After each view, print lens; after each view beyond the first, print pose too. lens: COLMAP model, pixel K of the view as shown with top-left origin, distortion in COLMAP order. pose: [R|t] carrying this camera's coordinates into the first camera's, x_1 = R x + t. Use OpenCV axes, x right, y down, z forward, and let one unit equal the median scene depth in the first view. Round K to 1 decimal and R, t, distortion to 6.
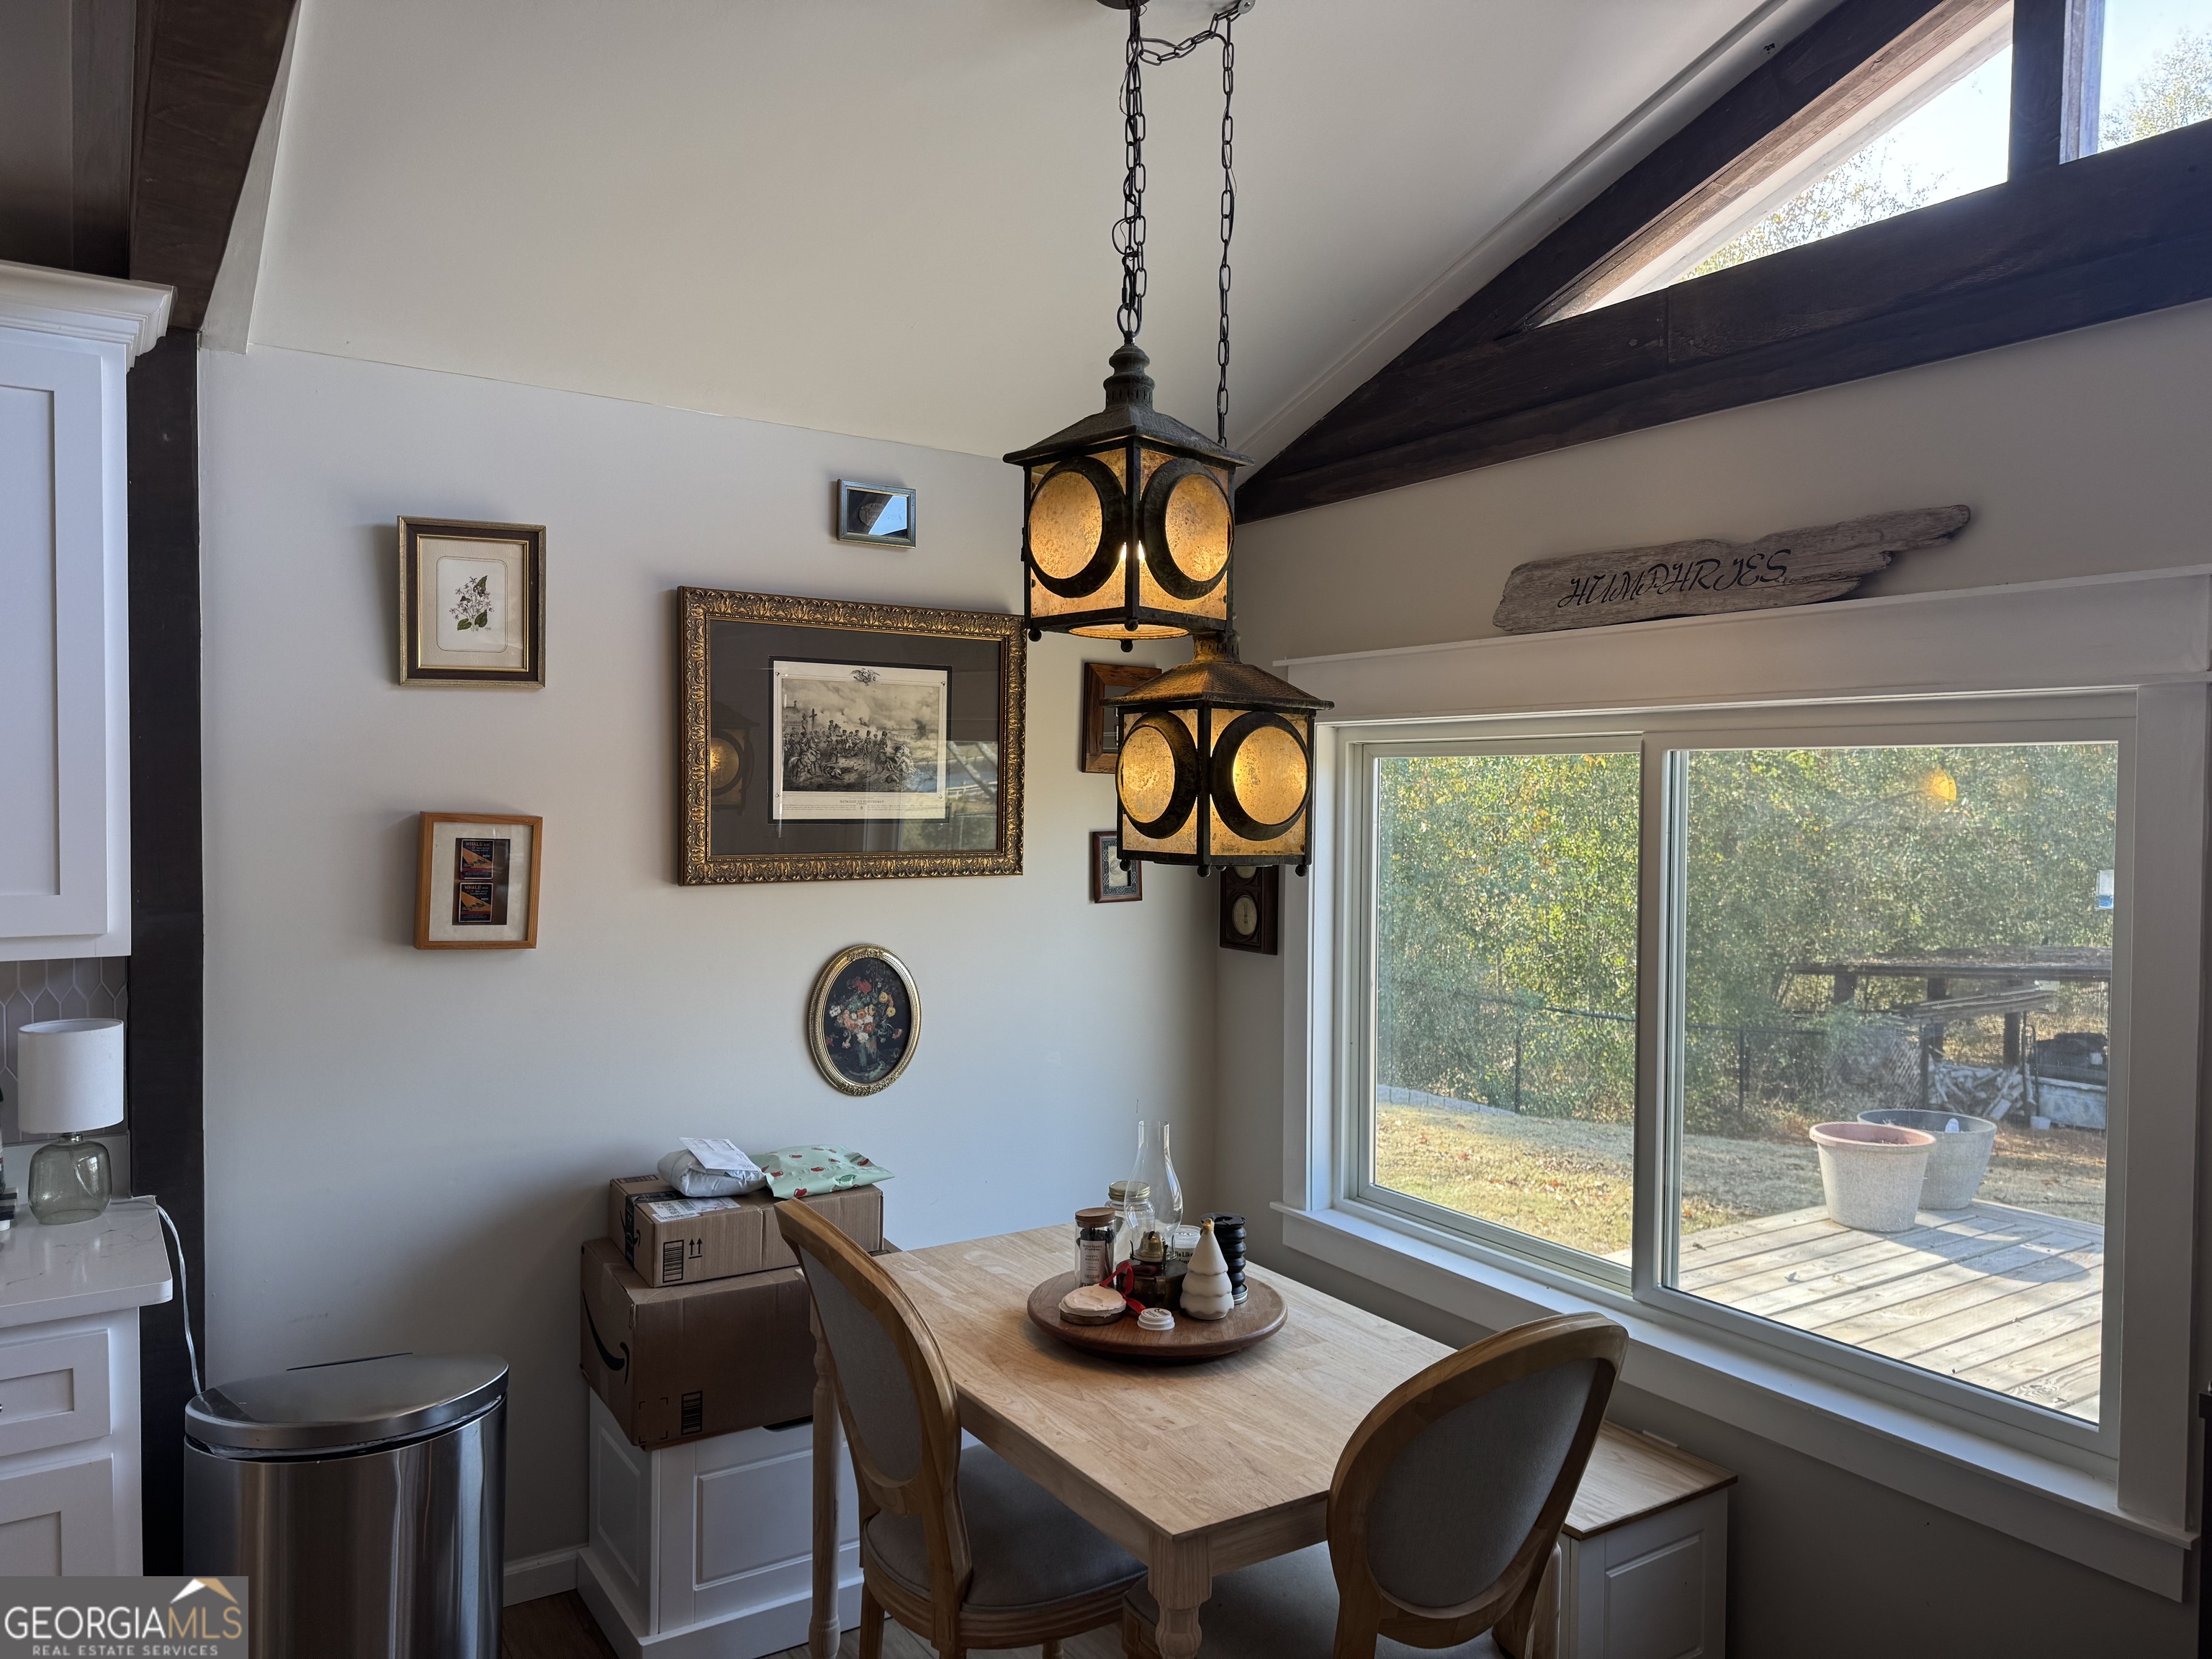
lens RADIAL K [[1548.5, 0, 1106.0], [0, 1548.5, 829.5], [0, 0, 1]] dist [0.078306, -0.094980]
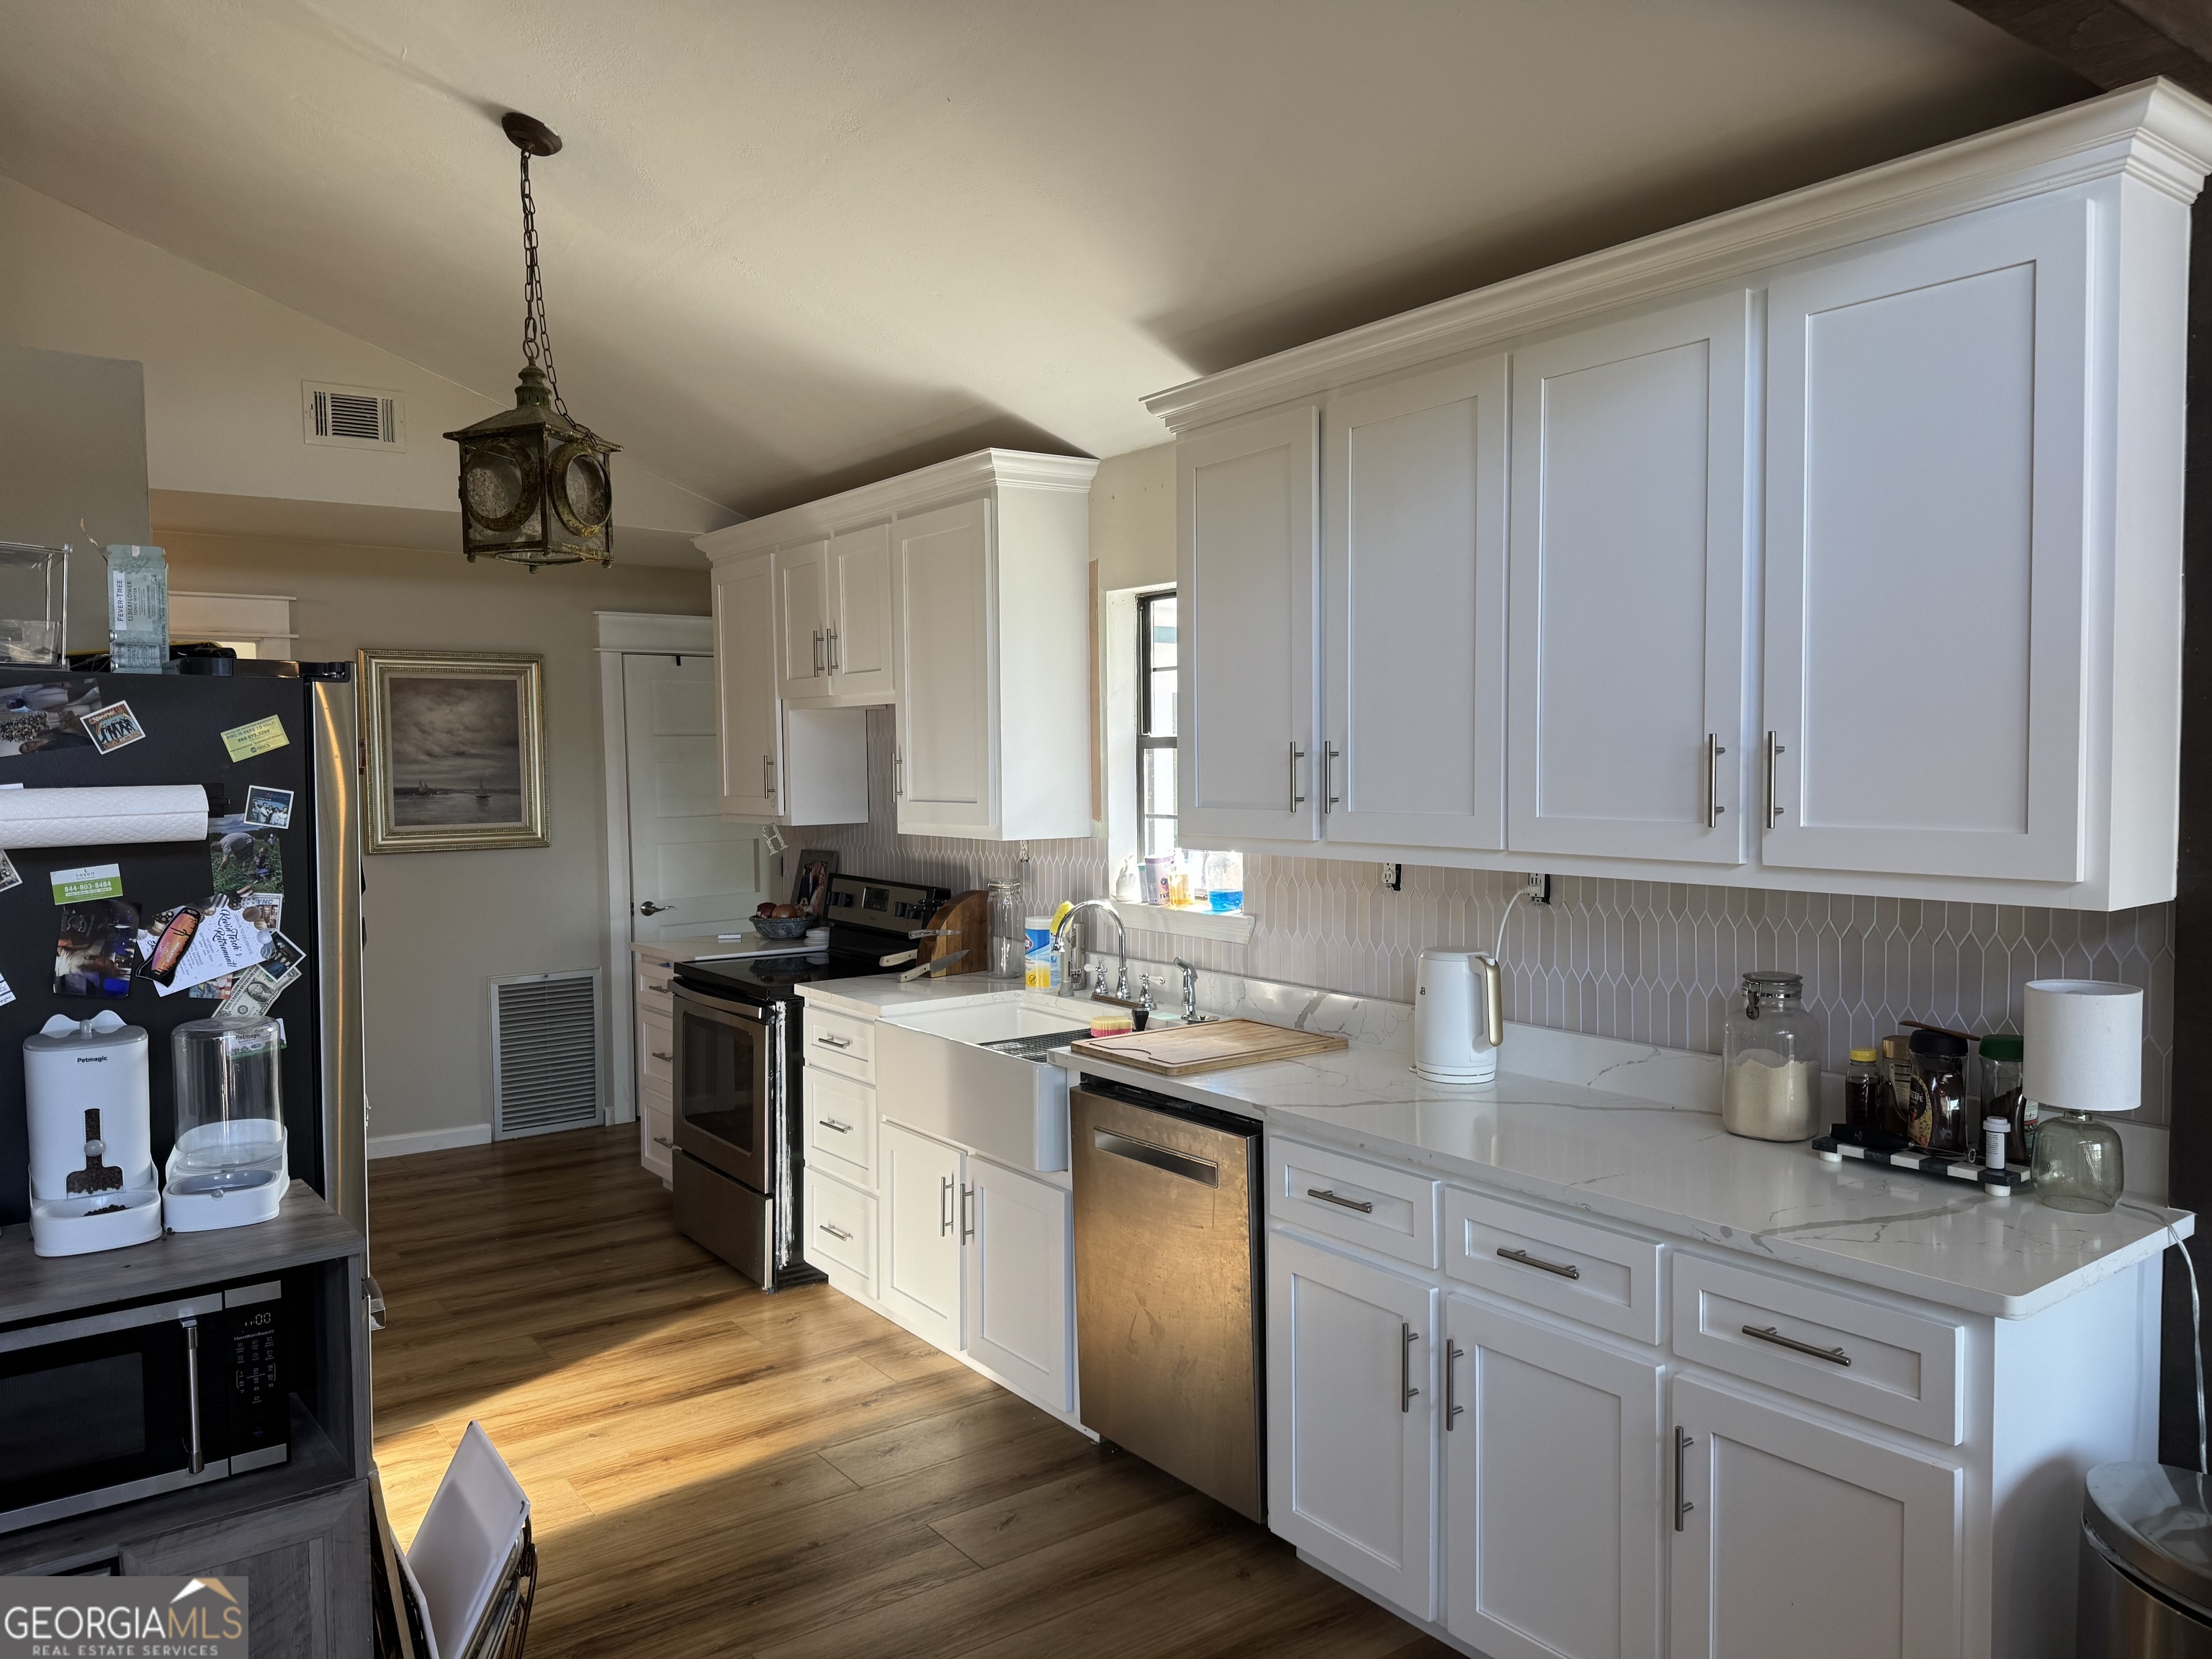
lens RADIAL K [[1548.5, 0, 1106.0], [0, 1548.5, 829.5], [0, 0, 1]] dist [0.078306, -0.094980]
pose [[0.055472, 0.043625, -0.997507, 0.176723], [-0.020928, 0.998876, 0.042522, 0.011535], [0.998241, 0.018517, 0.056323, 0.407343]]
